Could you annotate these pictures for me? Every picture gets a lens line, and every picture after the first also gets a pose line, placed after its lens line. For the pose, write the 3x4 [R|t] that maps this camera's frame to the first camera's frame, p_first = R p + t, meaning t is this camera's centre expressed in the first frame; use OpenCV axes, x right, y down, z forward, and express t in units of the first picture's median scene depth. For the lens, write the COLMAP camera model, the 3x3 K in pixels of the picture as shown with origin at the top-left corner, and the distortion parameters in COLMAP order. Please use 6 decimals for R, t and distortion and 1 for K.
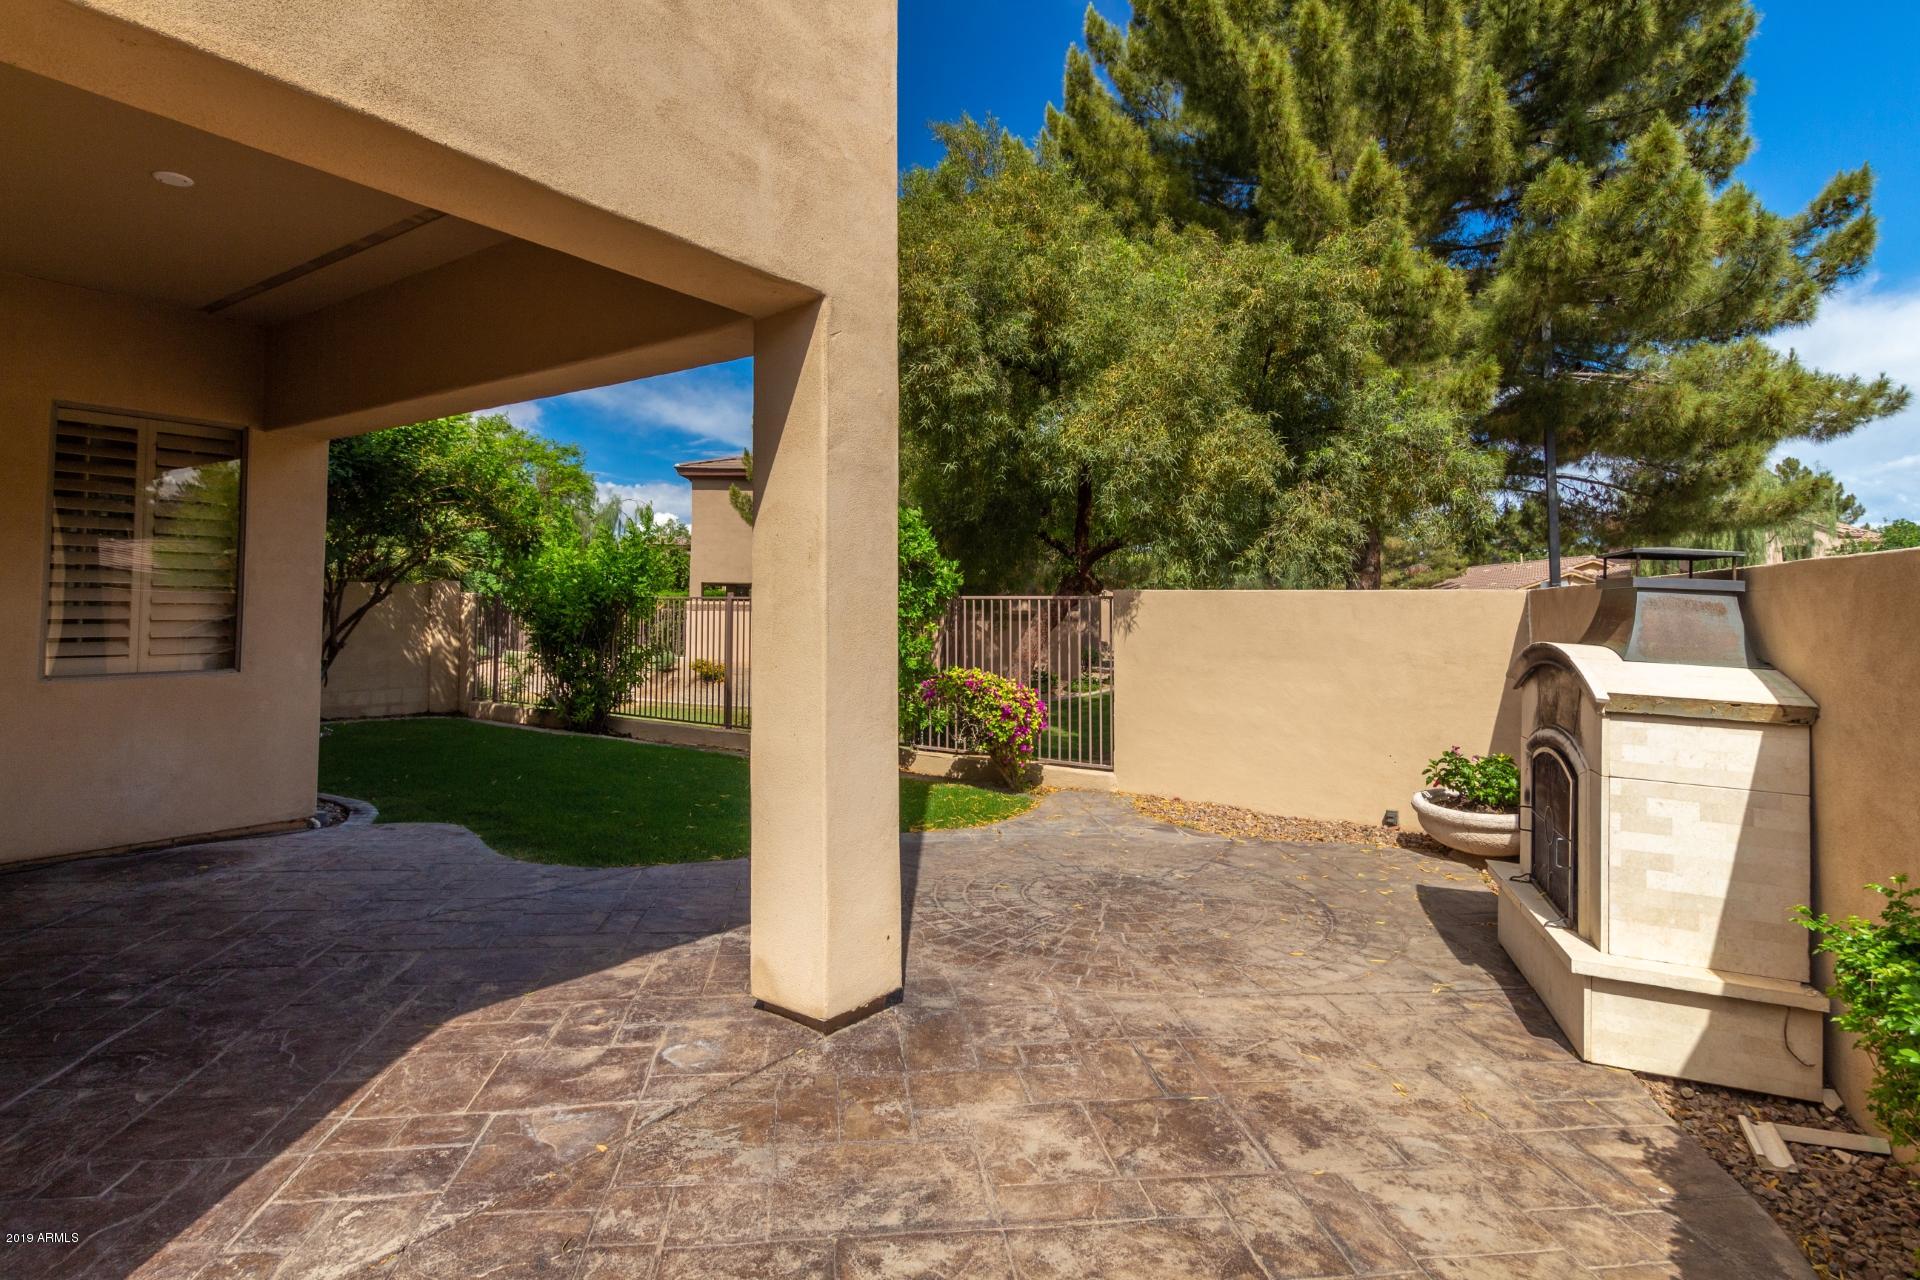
lens RADIAL K [[888.3, 0, 960.0], [0, 888.3, 640.0], [0, 0, 1]] dist [-0.000532, -0.000558]
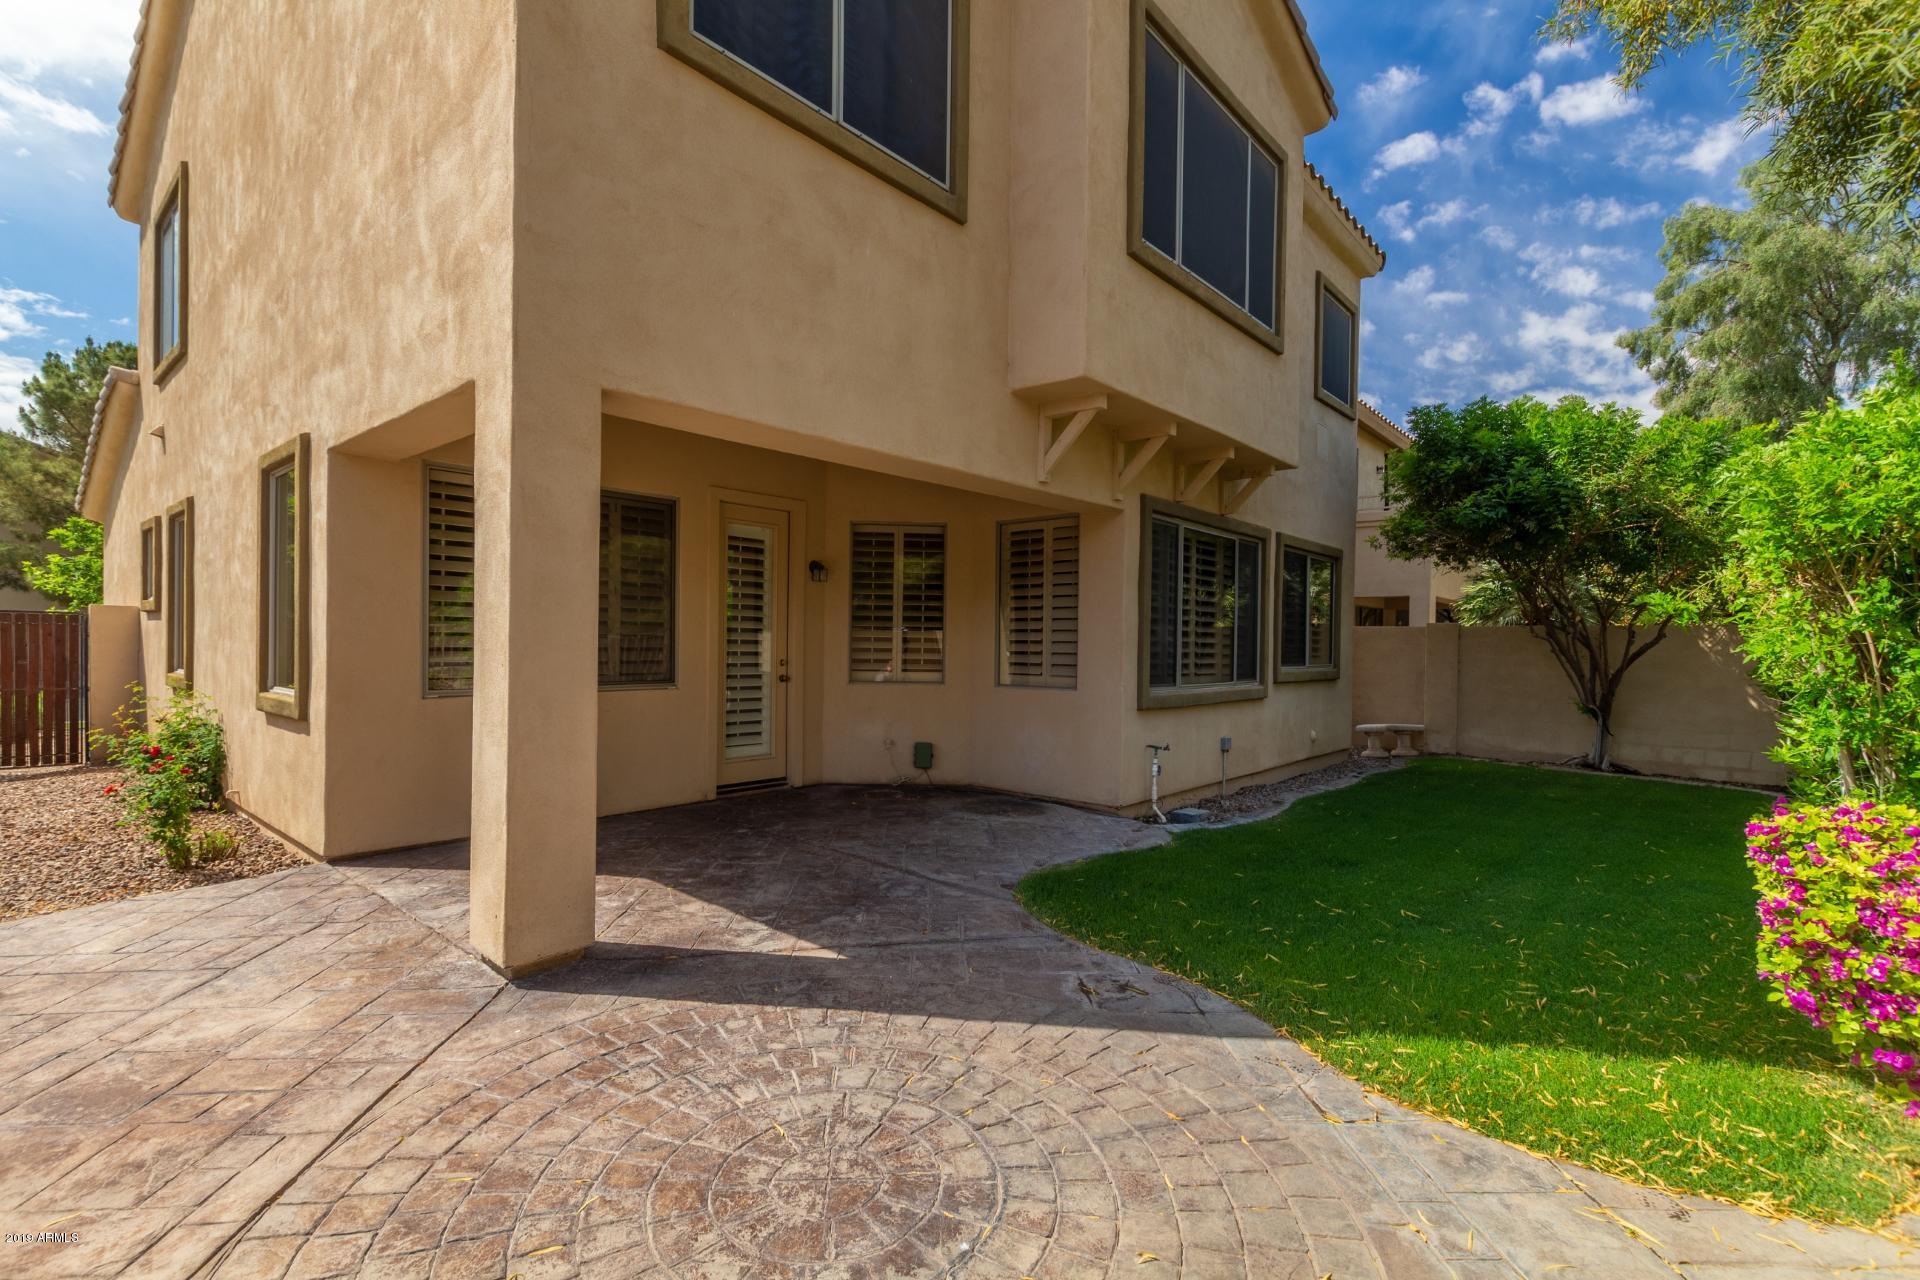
lens RADIAL K [[861.2, 0, 960.0], [0, 861.2, 640.0], [0, 0, 1]] dist [0.000374, -0.000130]
pose [[-0.040235, -0.002528, -0.999187, 0.923462], [-0.053115, 0.998588, -0.000387, -0.043282], [0.997777, 0.053056, -0.040313, 1.493568]]
